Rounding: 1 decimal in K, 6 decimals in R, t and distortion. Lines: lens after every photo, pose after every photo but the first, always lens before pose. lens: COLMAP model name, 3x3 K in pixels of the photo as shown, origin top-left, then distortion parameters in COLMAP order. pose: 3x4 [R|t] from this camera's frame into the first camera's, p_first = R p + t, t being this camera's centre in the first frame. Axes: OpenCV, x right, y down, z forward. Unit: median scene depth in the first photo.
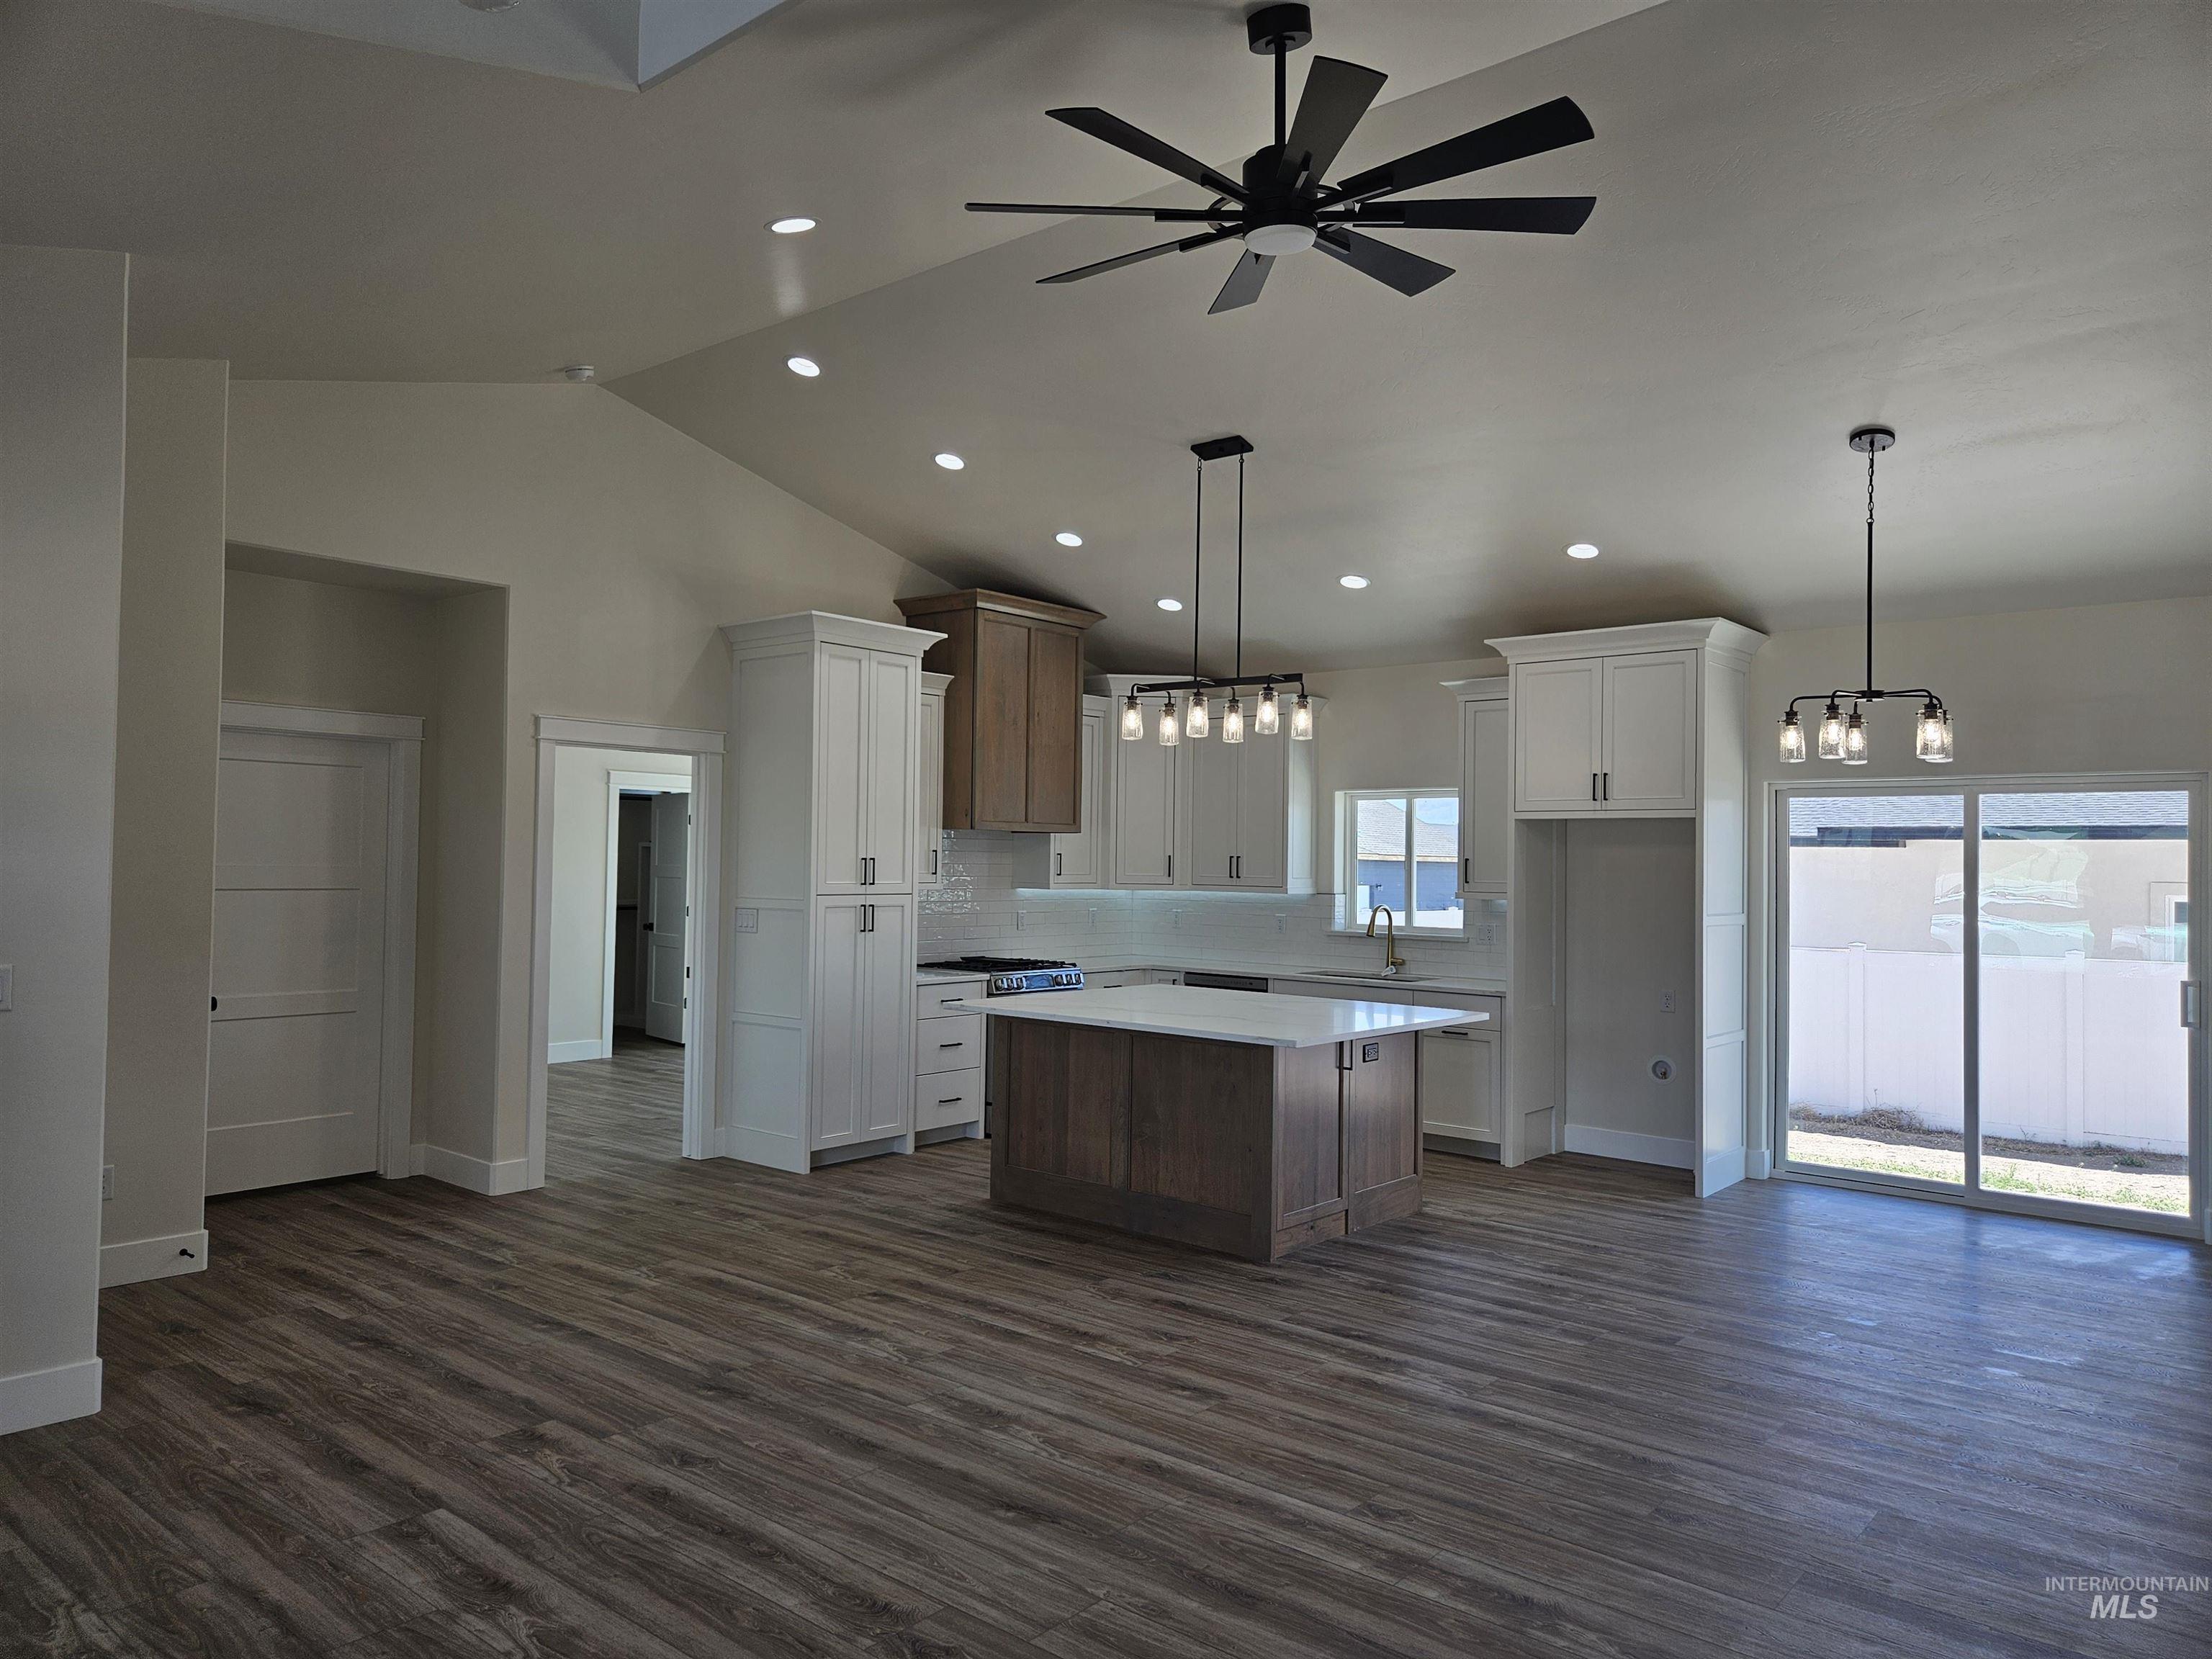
lens RADIAL K [[1475.6, 0, 1113.7], [0, 1475.6, 837.6], [0, 0, 1]] dist [0.076919, -0.062088]
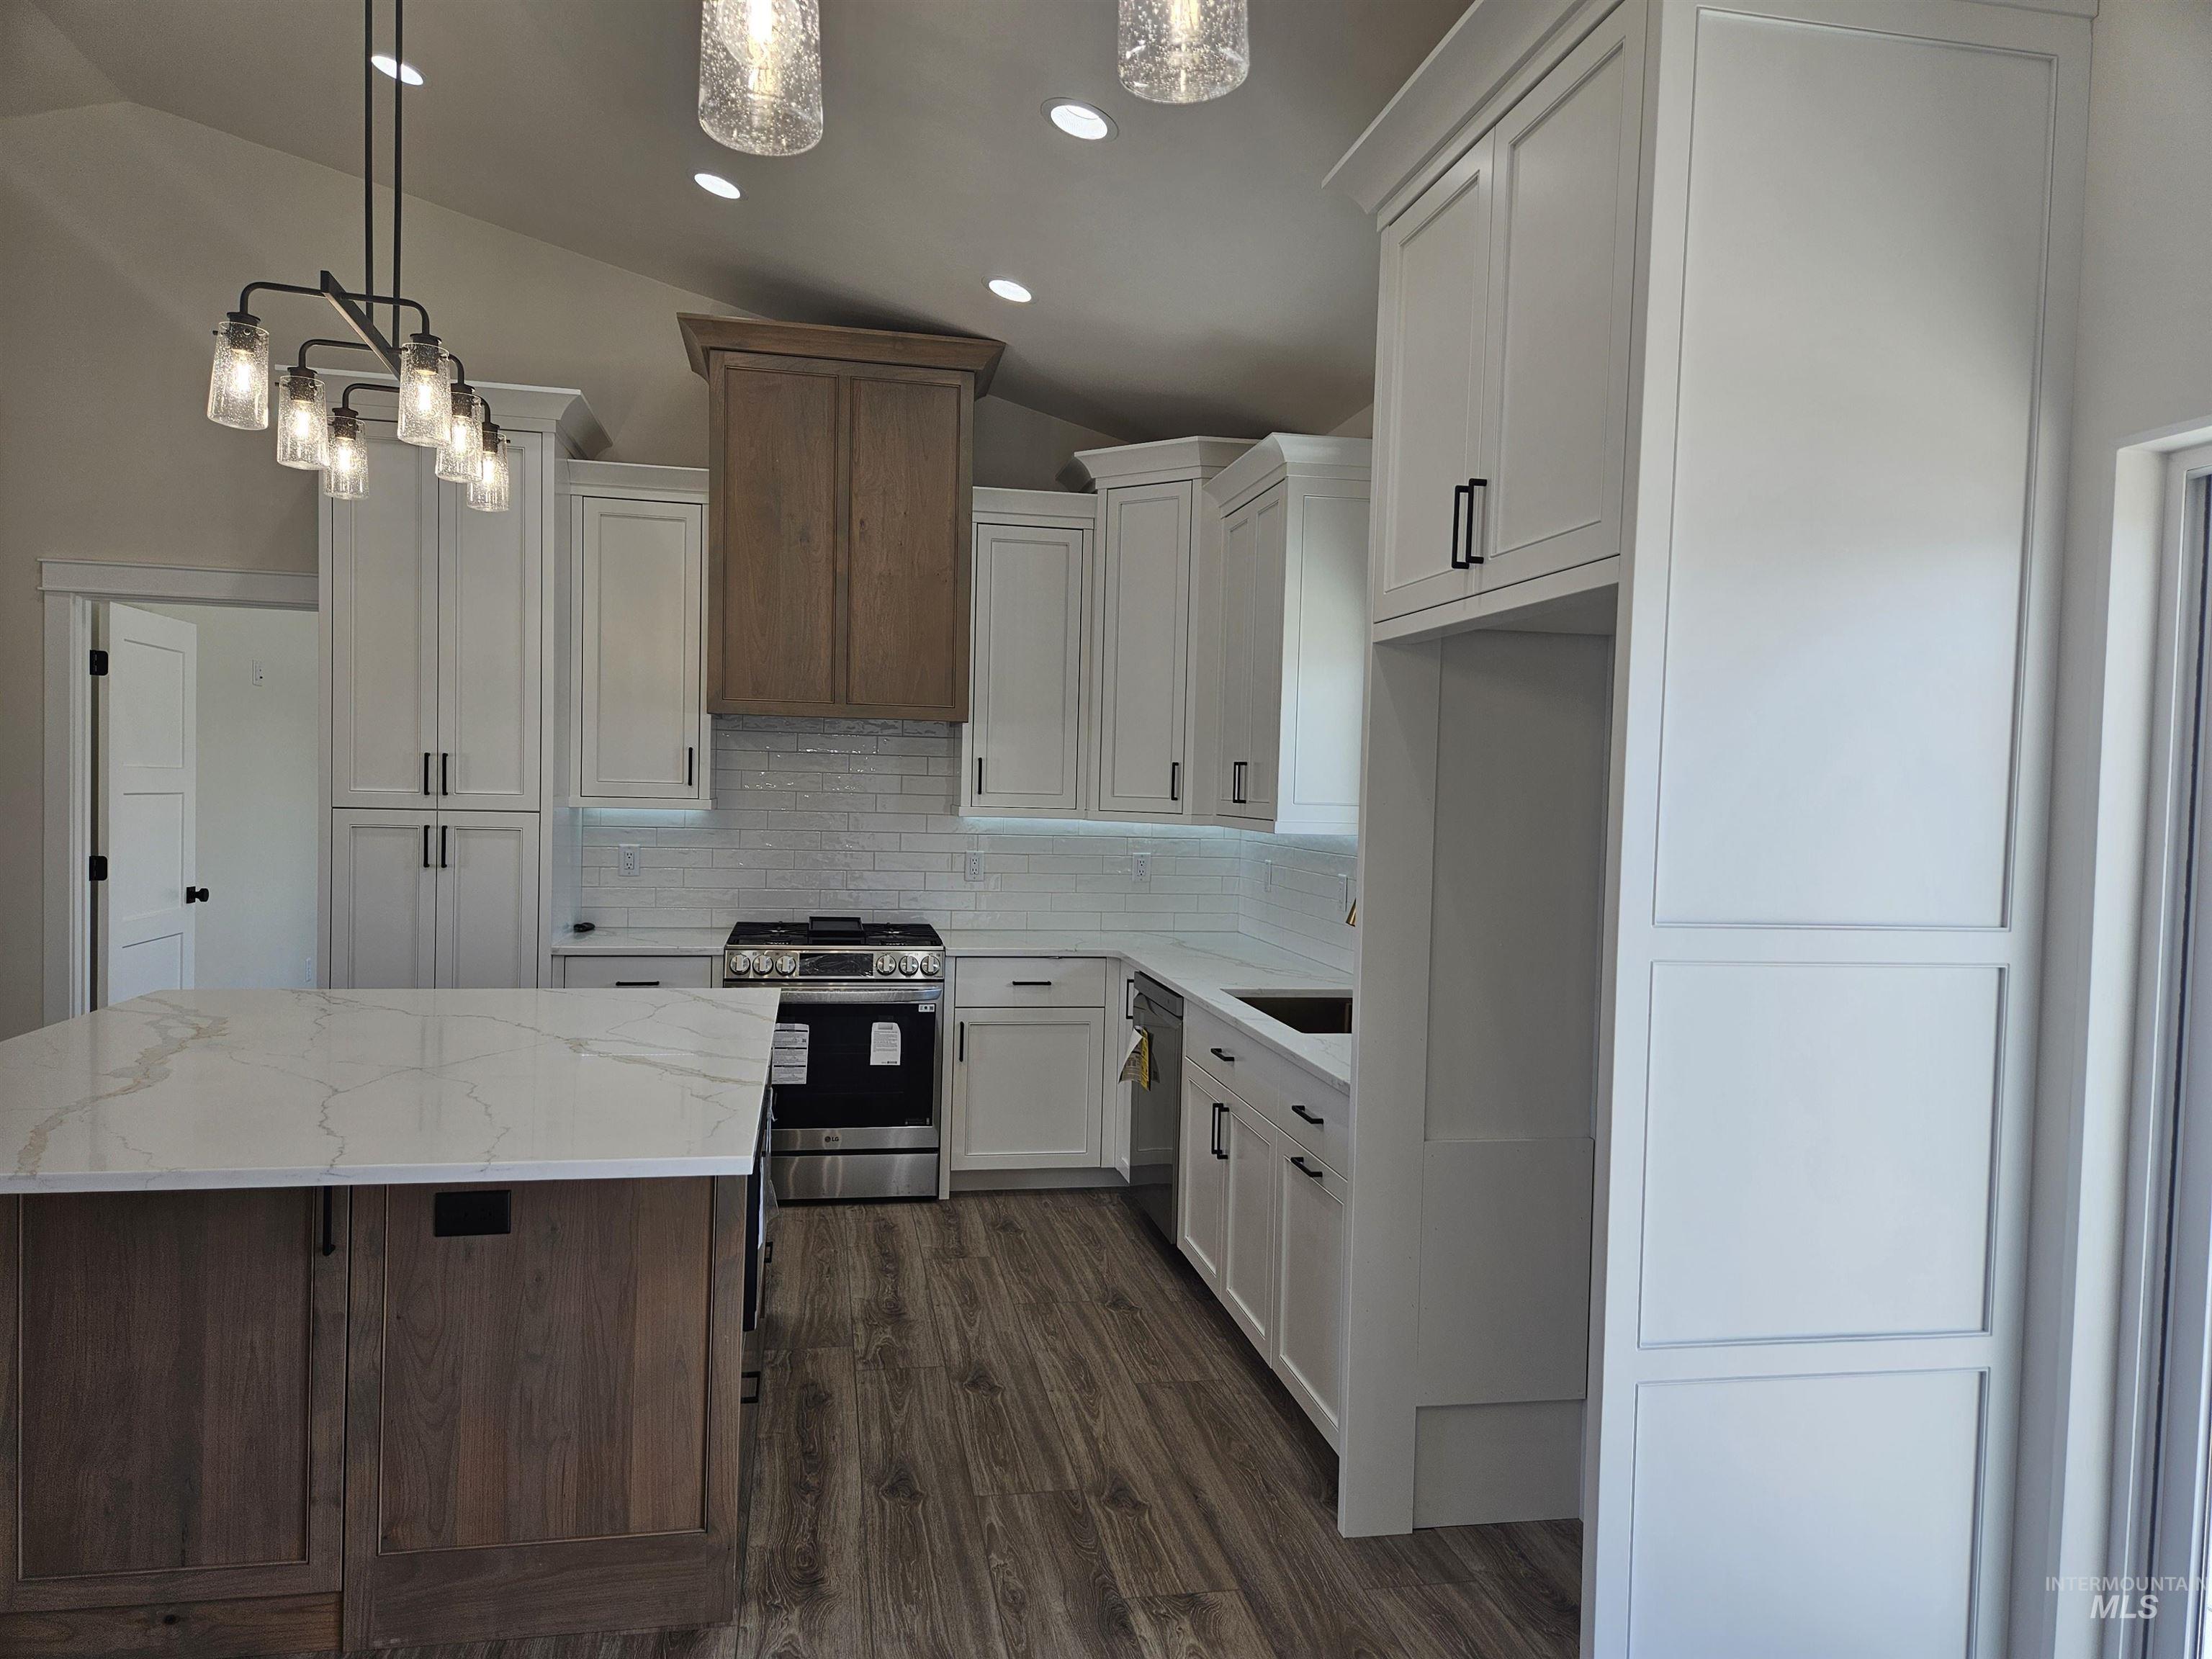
lens RADIAL K [[1475.6, 0, 1113.7], [0, 1475.6, 837.6], [0, 0, 1]] dist [0.076919, -0.062088]
pose [[0.783451, 0.029036, -0.620775, 0.501490], [-0.004139, 0.999130, 0.041509, 0.023651], [0.621440, -0.029951, 0.782889, 0.721476]]
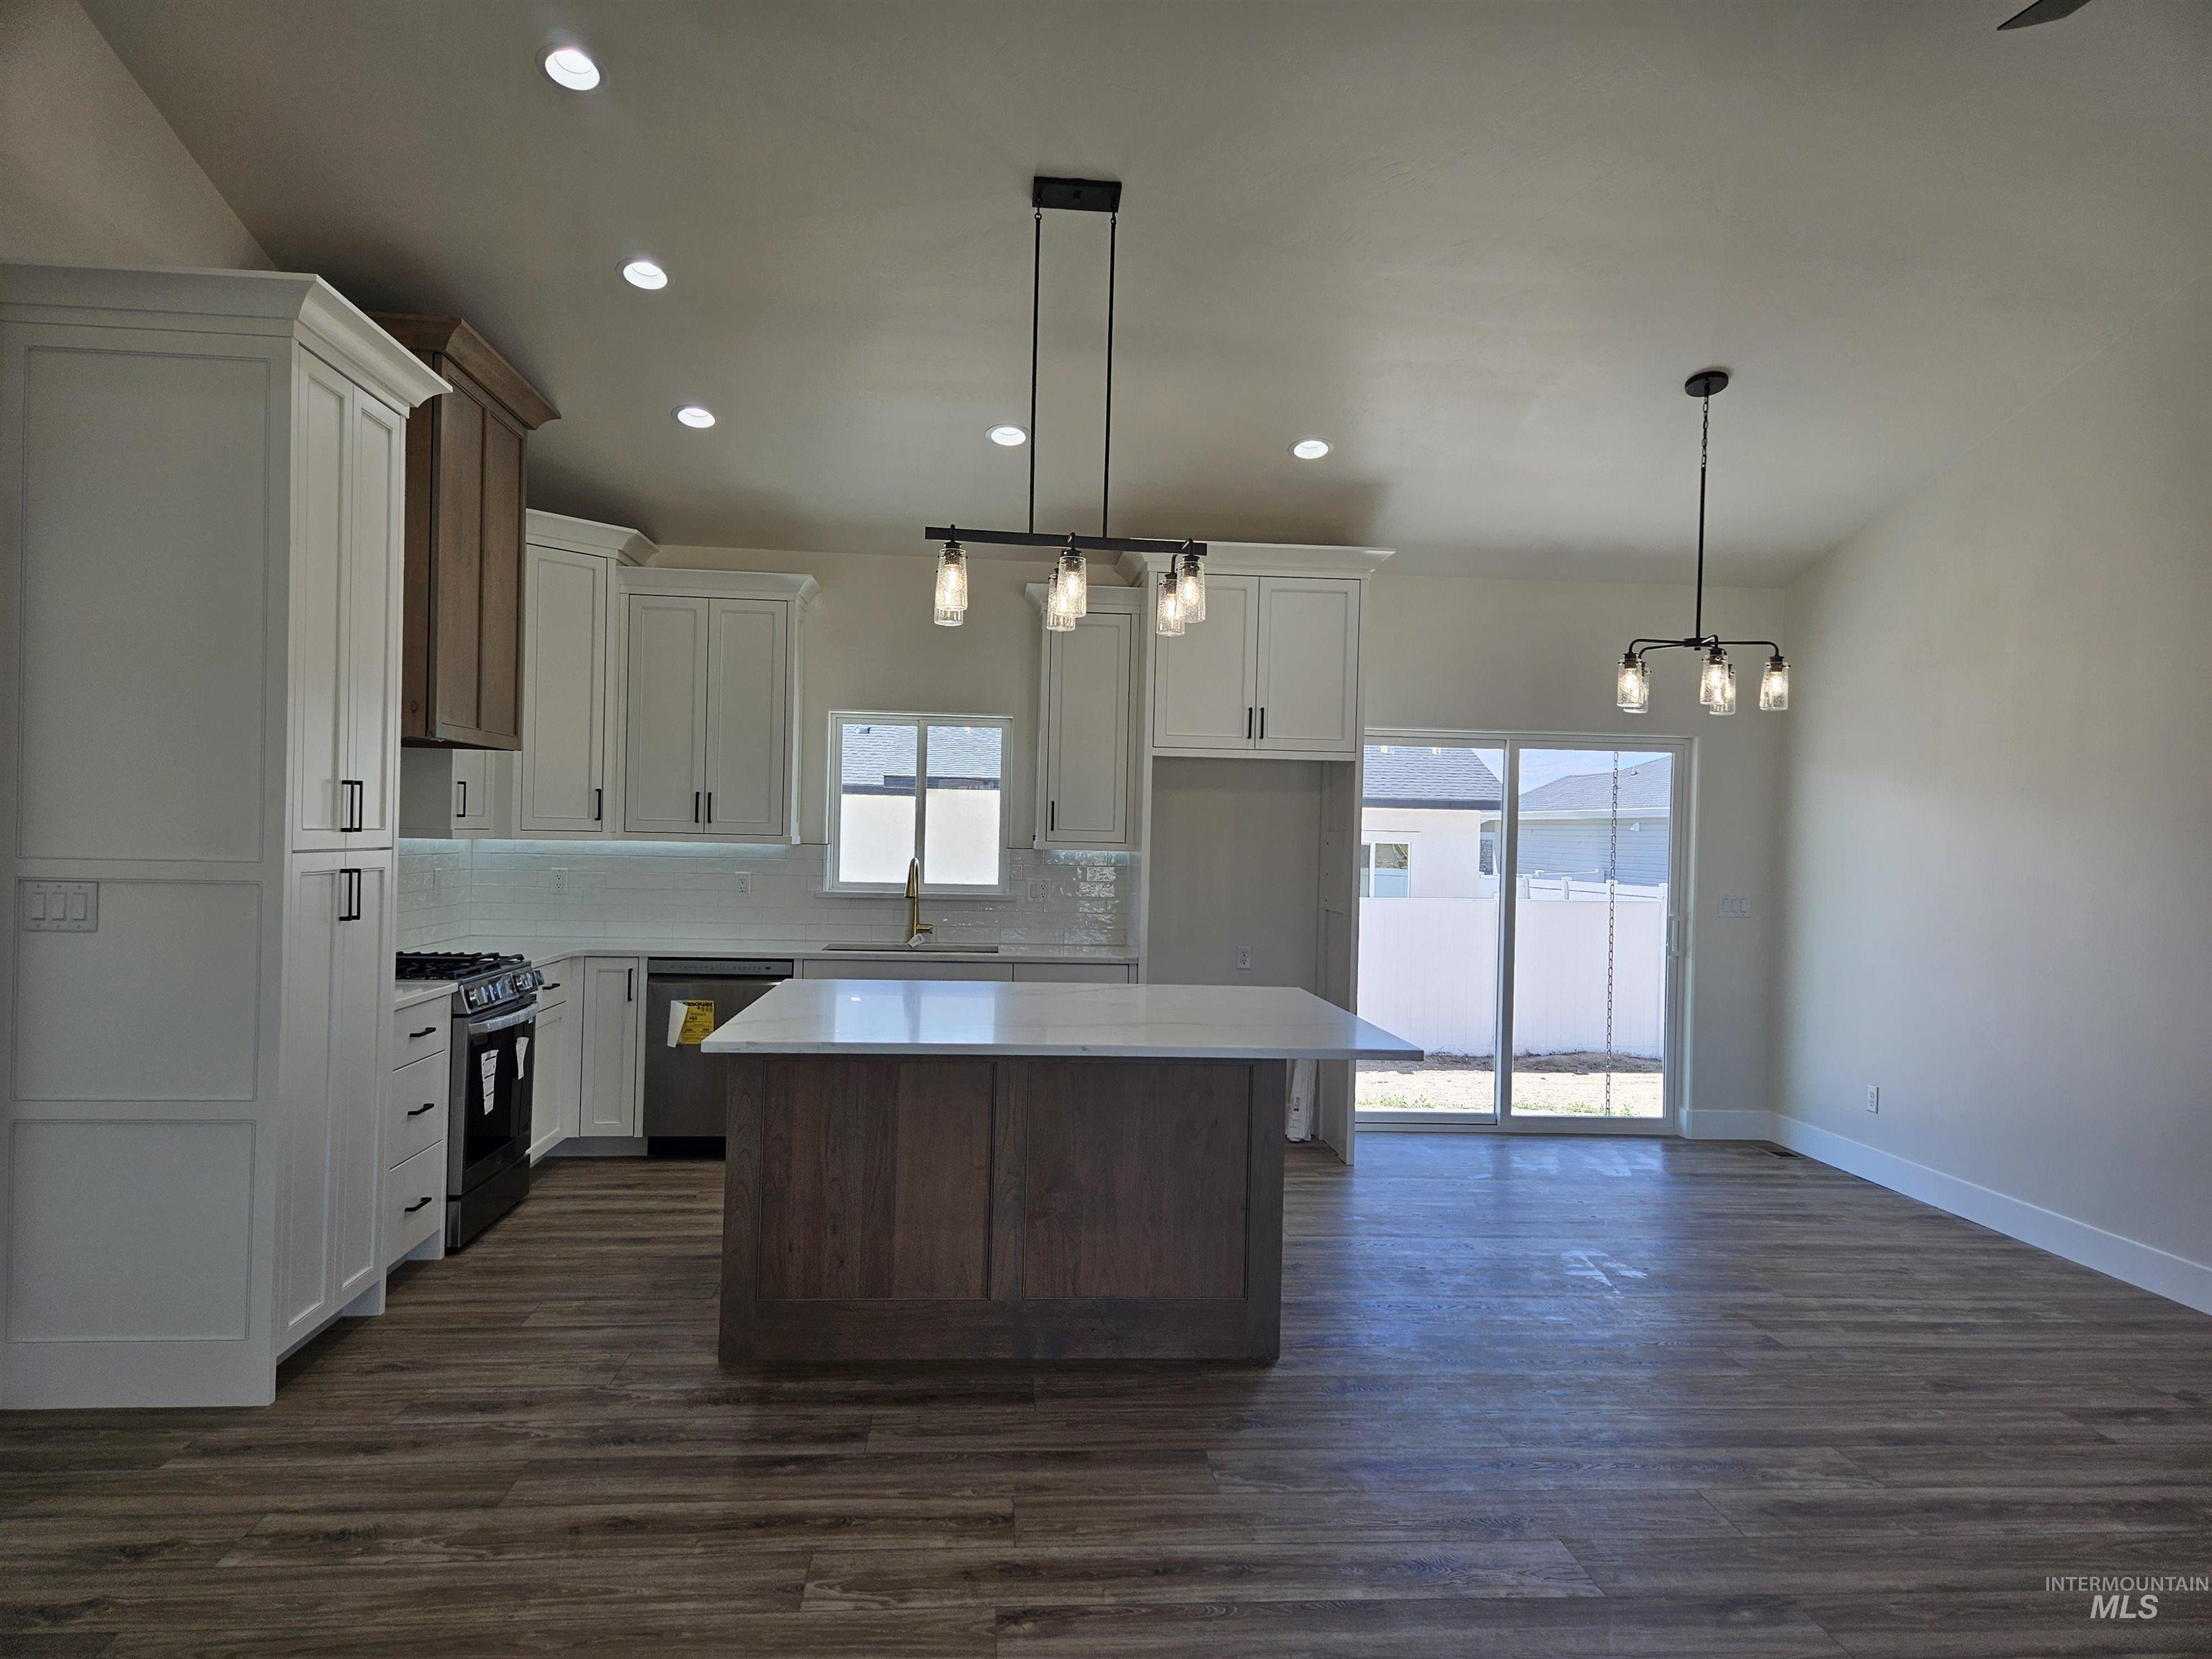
lens RADIAL K [[1475.6, 0, 1113.7], [0, 1475.6, 837.6], [0, 0, 1]] dist [0.076919, -0.062088]
pose [[0.706139, -0.000739, 0.708073, -0.377994], [-0.025114, 0.999344, 0.026088, 0.014333], [-0.707628, -0.036204, 0.705657, 0.458155]]
